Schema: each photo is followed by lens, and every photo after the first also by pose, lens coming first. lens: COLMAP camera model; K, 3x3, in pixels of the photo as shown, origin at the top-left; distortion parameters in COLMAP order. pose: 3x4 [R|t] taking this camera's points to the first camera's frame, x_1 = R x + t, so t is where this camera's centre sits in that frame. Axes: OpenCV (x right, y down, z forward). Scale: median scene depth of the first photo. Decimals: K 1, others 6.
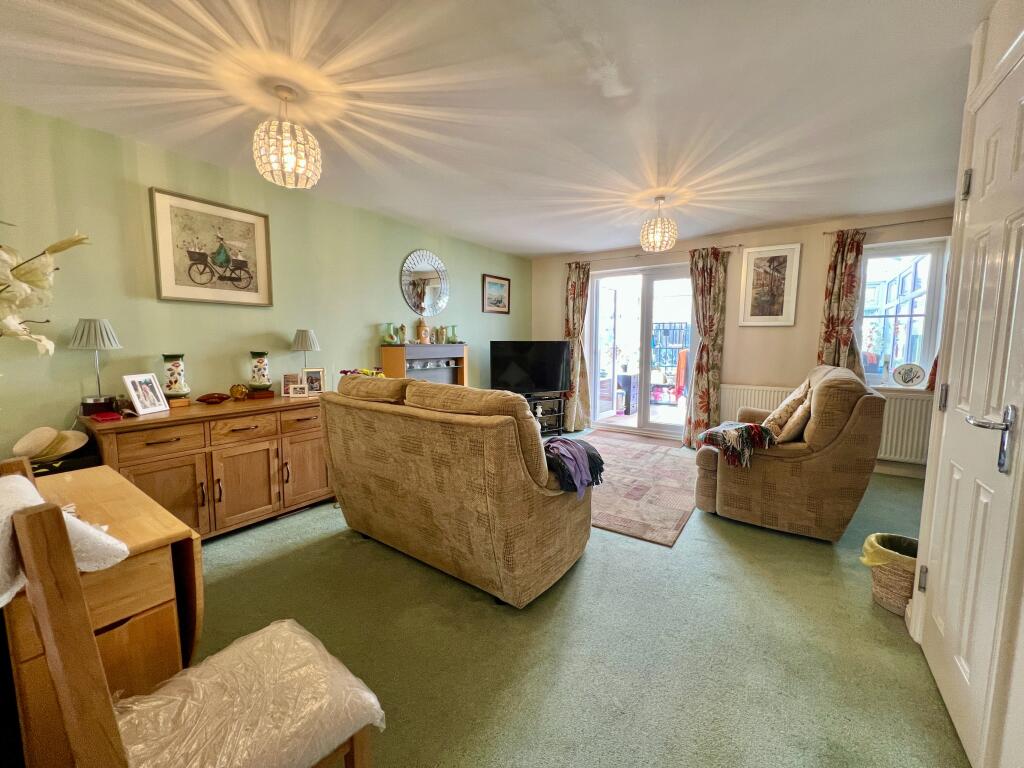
lens RADIAL K [[412.5, 0, 509.8], [0, 412.5, 381.5], [0, 0, 1]] dist [-0.000559, 0.000087]
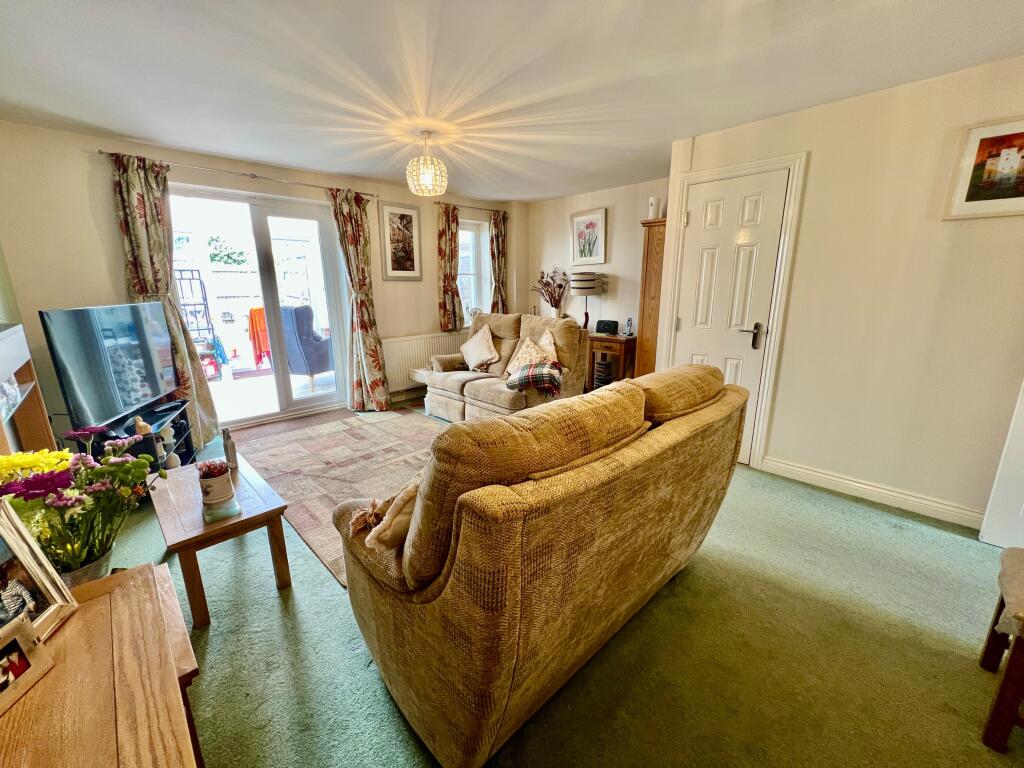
lens RADIAL K [[412.5, 0, 510.7], [0, 412.5, 382.9], [0, 0, 1]] dist [-0.000559, 0.000087]
pose [[0.186228, -0.232910, 0.954501, -0.435794], [0.106224, 0.970574, 0.216108, -0.079962], [-0.976748, 0.061146, 0.205488, 0.535519]]
